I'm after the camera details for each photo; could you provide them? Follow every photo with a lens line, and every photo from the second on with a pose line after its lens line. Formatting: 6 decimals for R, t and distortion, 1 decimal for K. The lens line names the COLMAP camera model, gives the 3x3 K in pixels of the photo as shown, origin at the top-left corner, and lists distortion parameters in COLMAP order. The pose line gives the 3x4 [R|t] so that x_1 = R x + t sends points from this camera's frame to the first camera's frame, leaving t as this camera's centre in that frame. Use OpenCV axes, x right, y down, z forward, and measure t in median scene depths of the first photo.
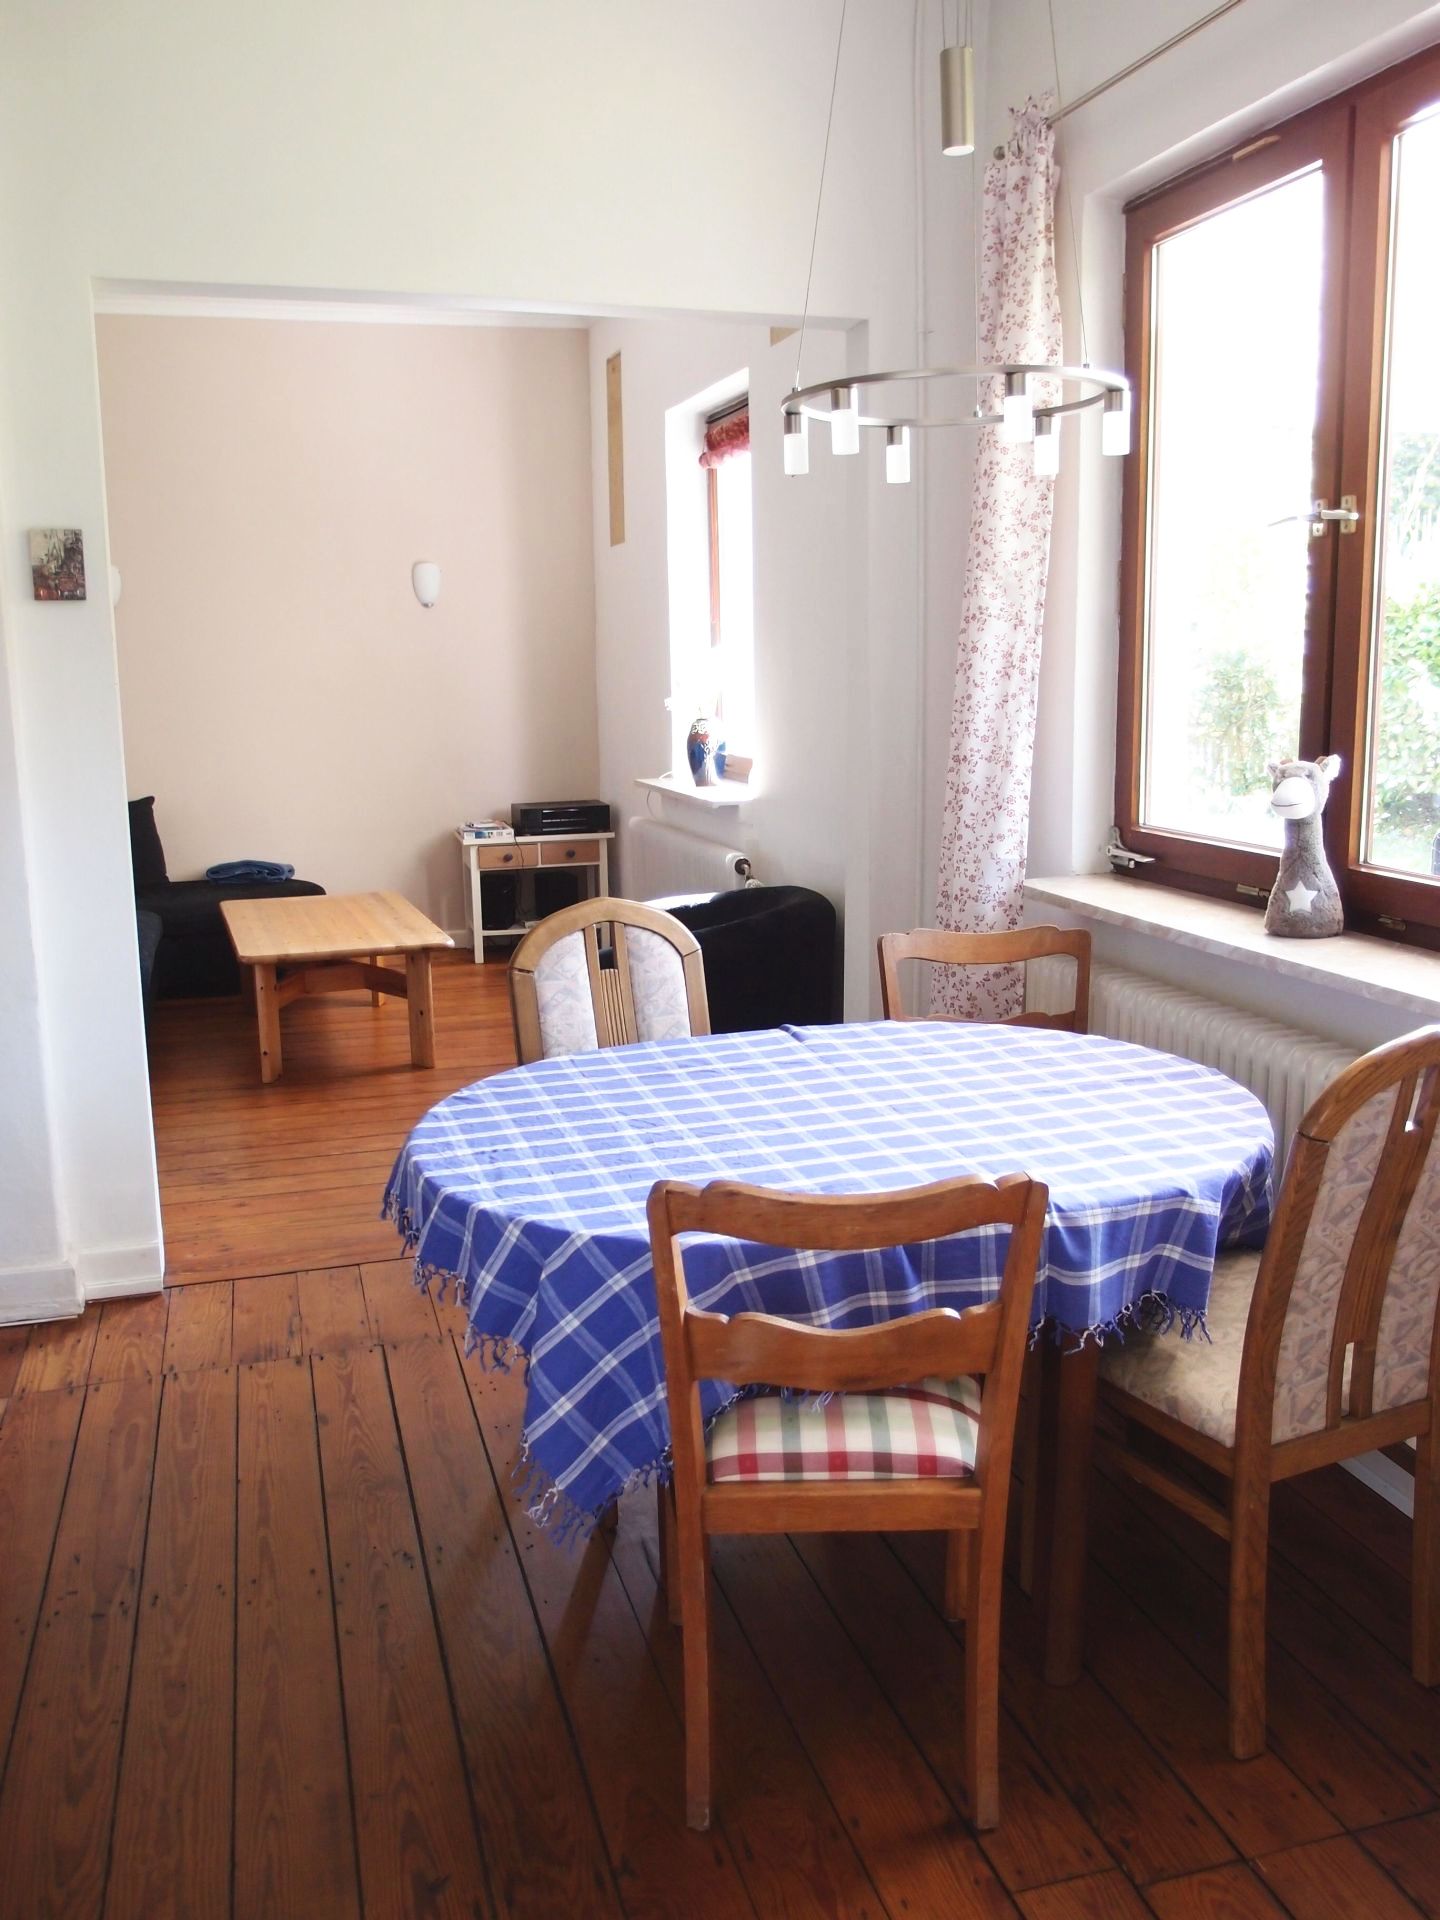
lens RADIAL K [[1578.2, 0, 720.0], [0, 1578.2, 960.0], [0, 0, 1]] dist [-0.099797, 0.067744]
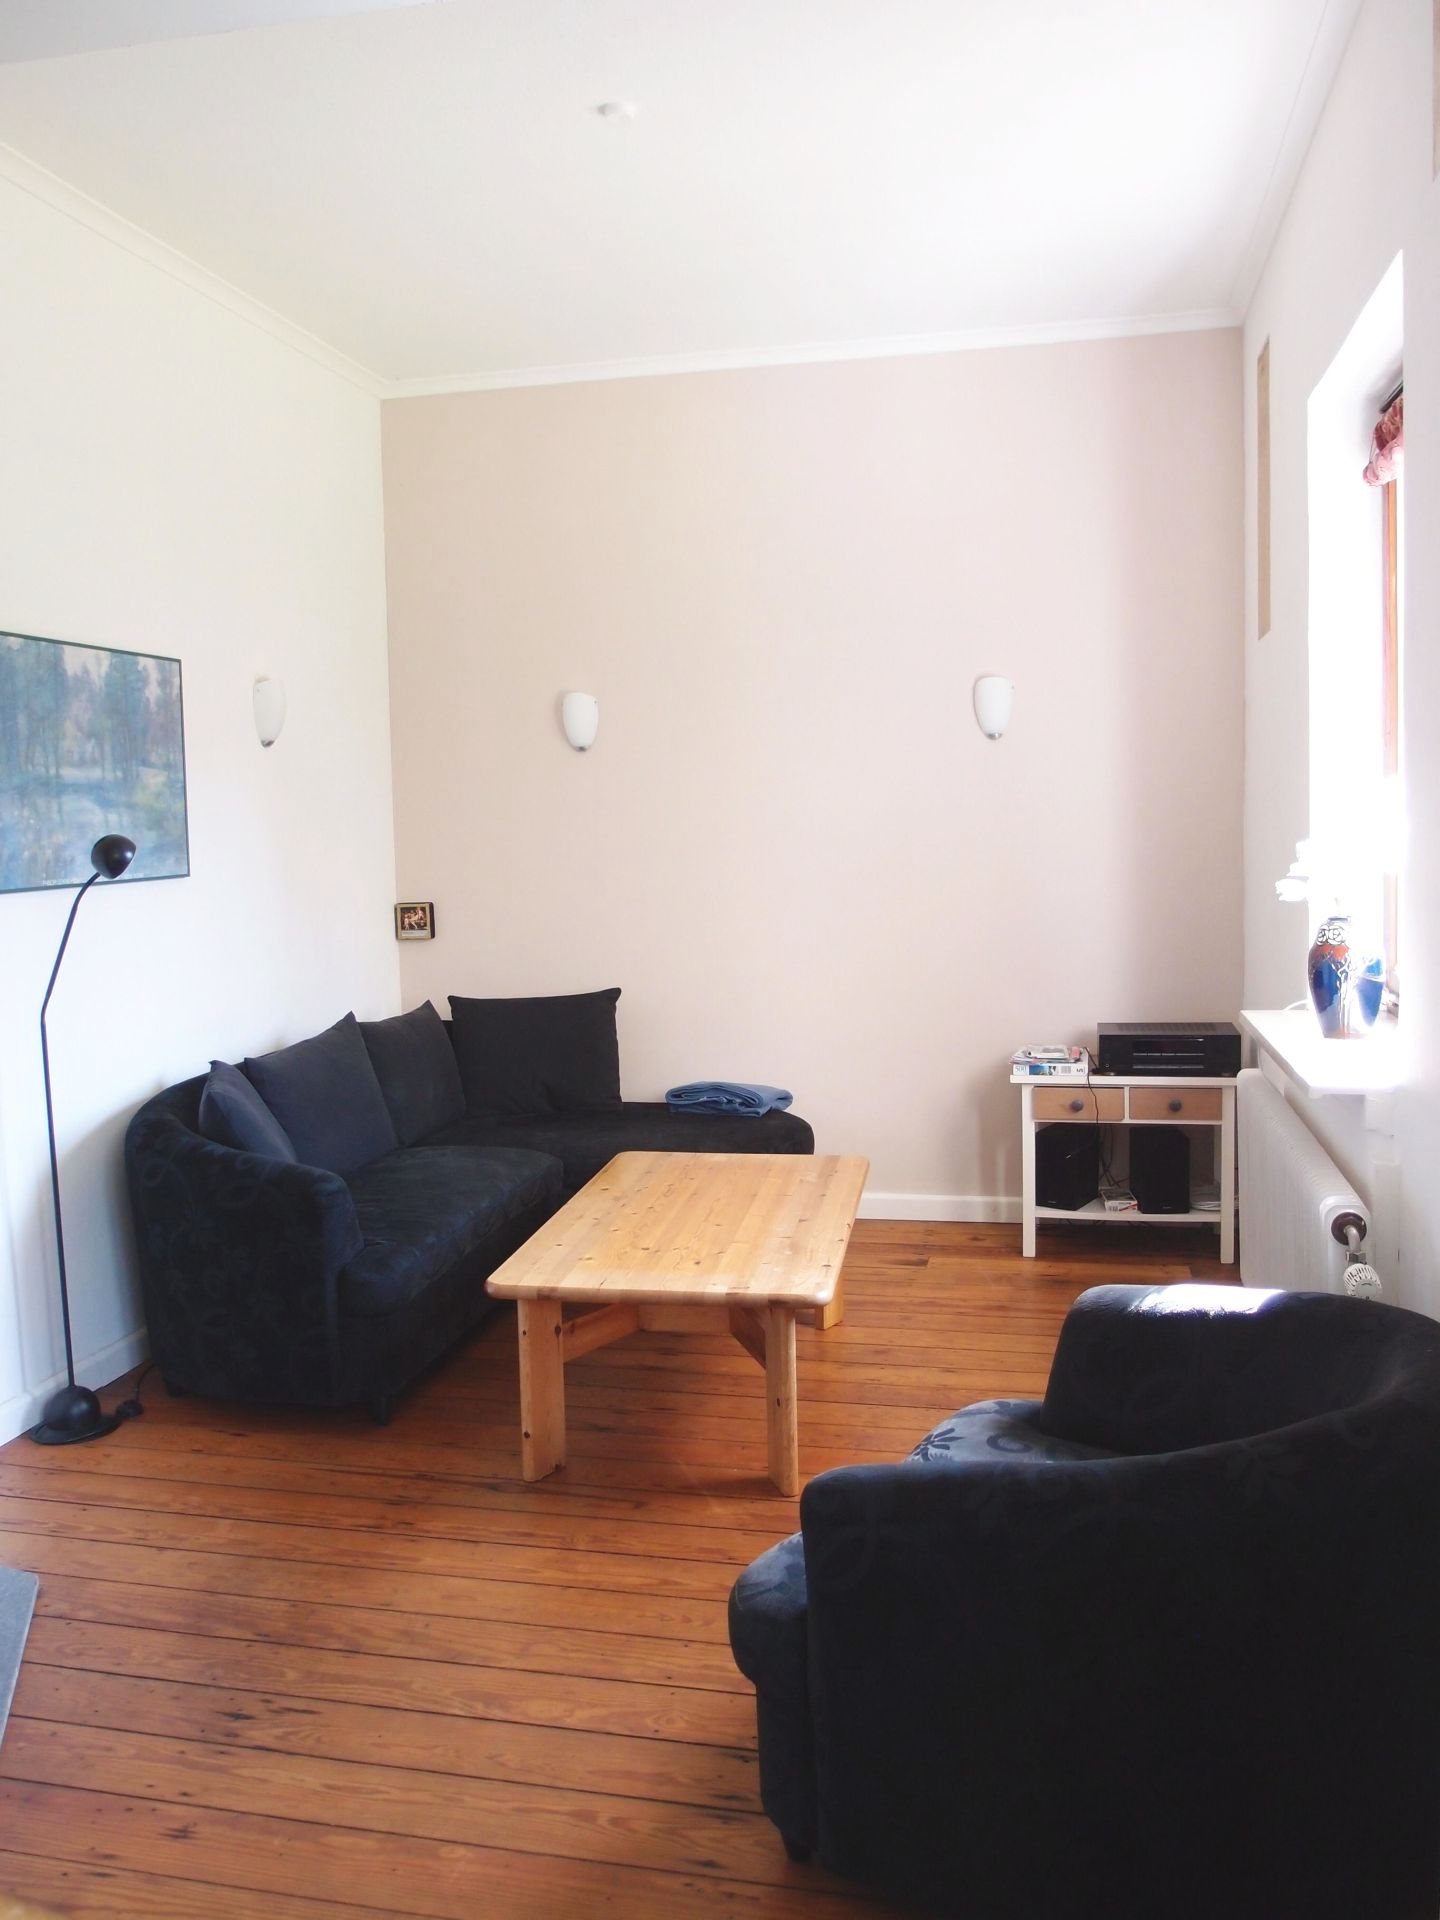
lens RADIAL K [[1578.2, 0, 720.0], [0, 1578.2, 960.0], [0, 0, 1]] dist [-0.099797, 0.067744]
pose [[0.873786, 0.037993, -0.484824, 0.053882], [-0.083372, 0.993887, -0.072373, -0.066172], [0.479110, 0.103659, 0.871612, 0.341251]]
